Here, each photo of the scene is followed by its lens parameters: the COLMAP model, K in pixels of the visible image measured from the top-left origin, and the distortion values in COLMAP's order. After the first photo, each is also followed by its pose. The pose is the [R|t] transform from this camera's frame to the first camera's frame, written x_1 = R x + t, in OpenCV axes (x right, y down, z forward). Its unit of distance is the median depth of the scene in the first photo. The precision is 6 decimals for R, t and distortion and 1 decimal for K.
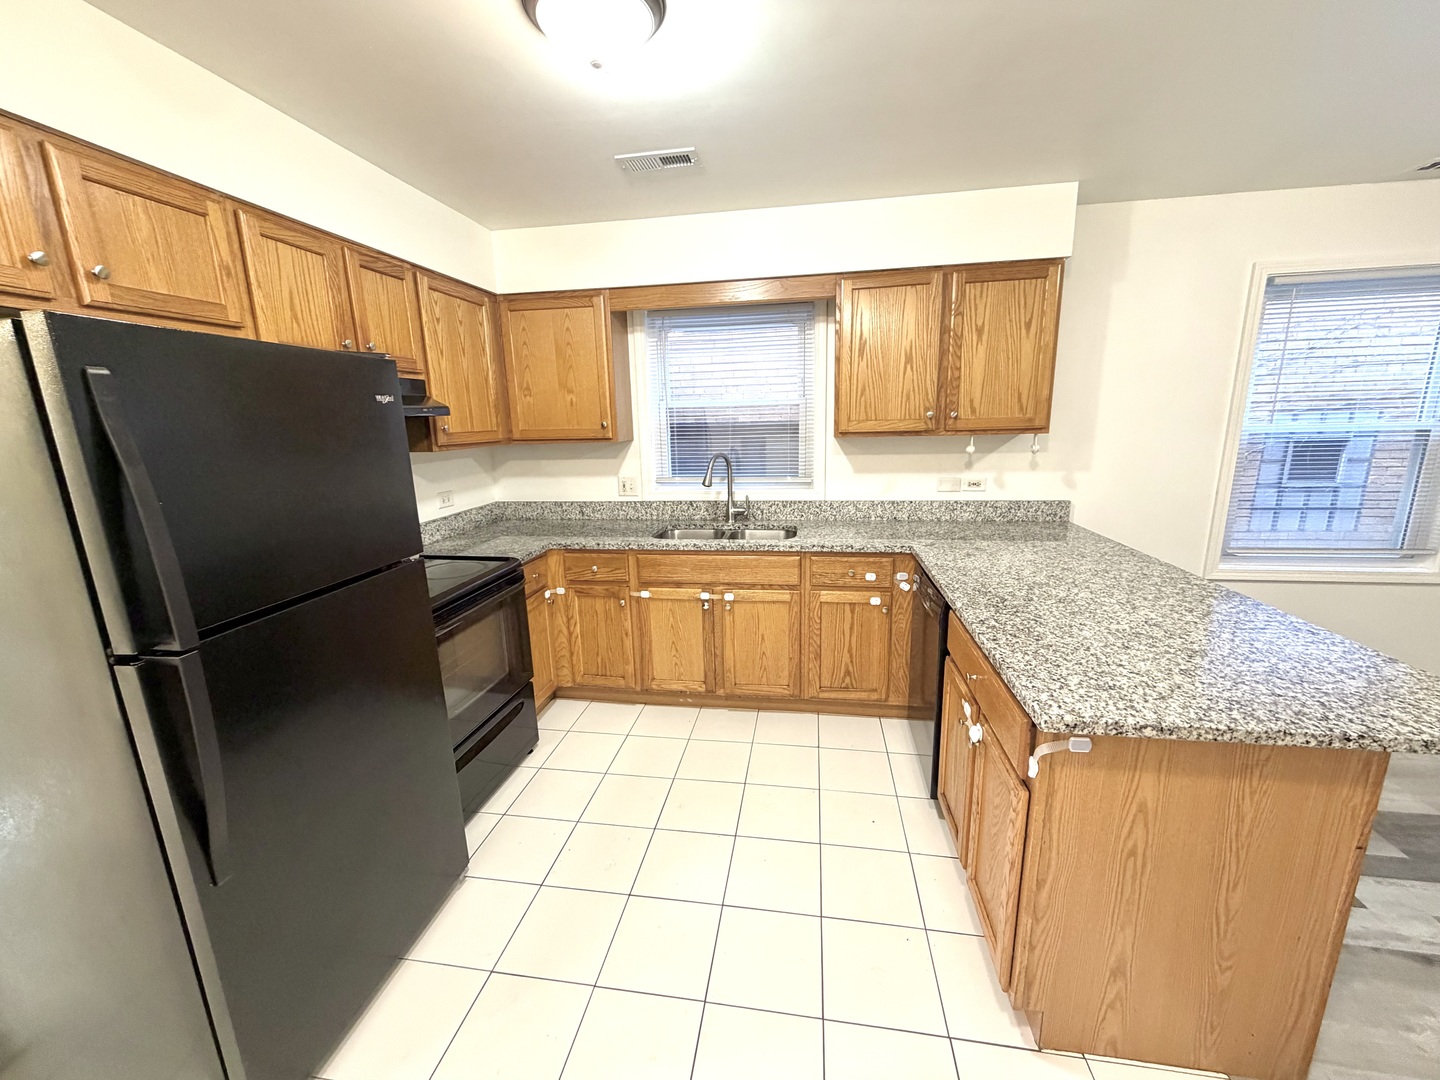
lens RADIAL K [[572.9, 0, 721.2], [0, 572.9, 543.6], [0, 0, 1]] dist [-0.003395, -0.000314]
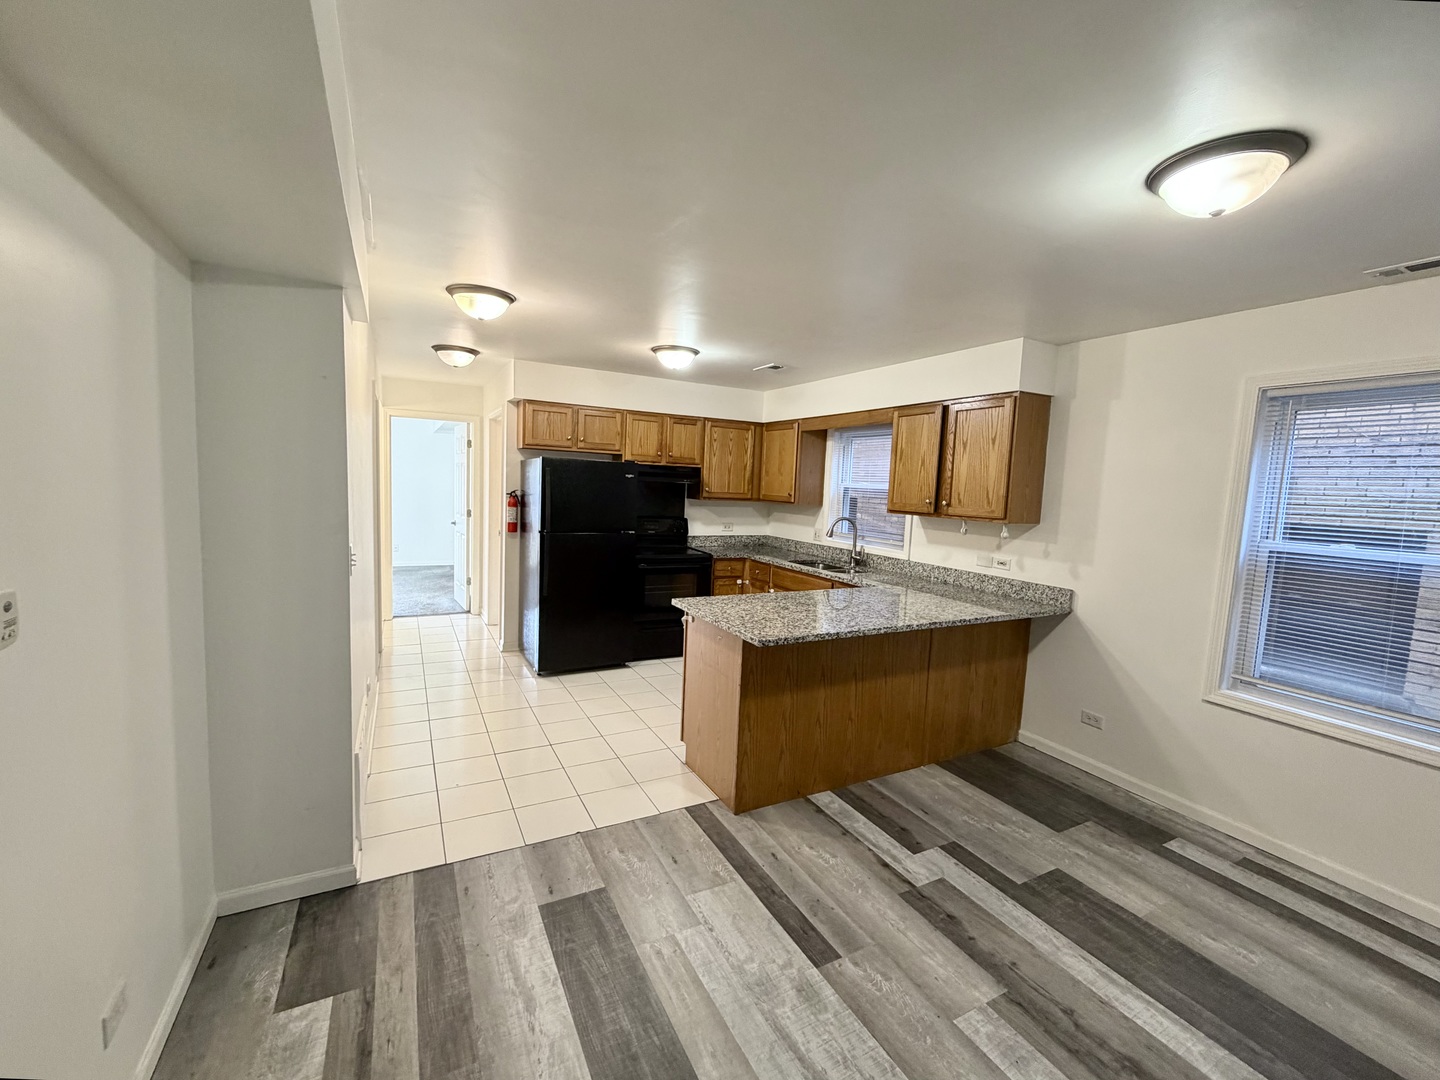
lens RADIAL K [[572.9, 0, 712.2], [0, 572.9, 536.6], [0, 0, 1]] dist [-0.003395, -0.000314]
pose [[0.609431, 0.125944, -0.782772, 1.027583], [-0.231047, 0.972661, -0.023386, 0.010602], [0.758427, 0.195110, 0.621869, -0.226463]]
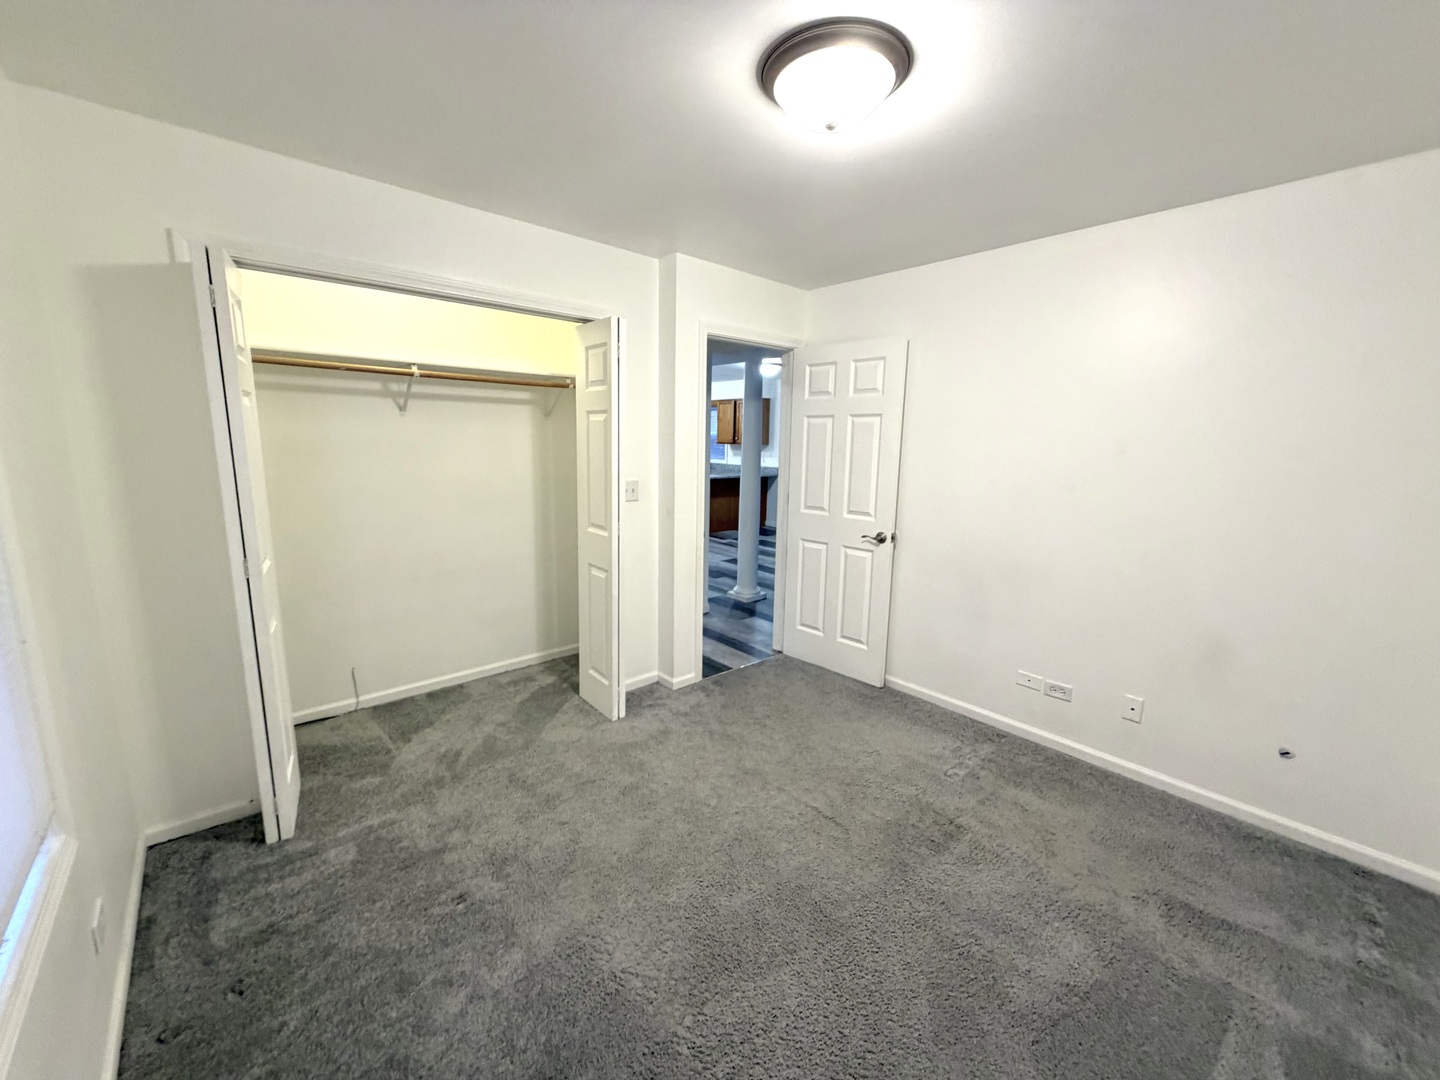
lens RADIAL K [[572.9, 0, 713.9], [0, 572.9, 538.2], [0, 0, 1]] dist [-0.003395, -0.000314]
pose [[0.776719, 0.141283, -0.613797, 2.332688], [-0.170411, 0.985310, 0.011153, 0.338109], [0.606356, 0.095935, 0.789385, -1.677777]]
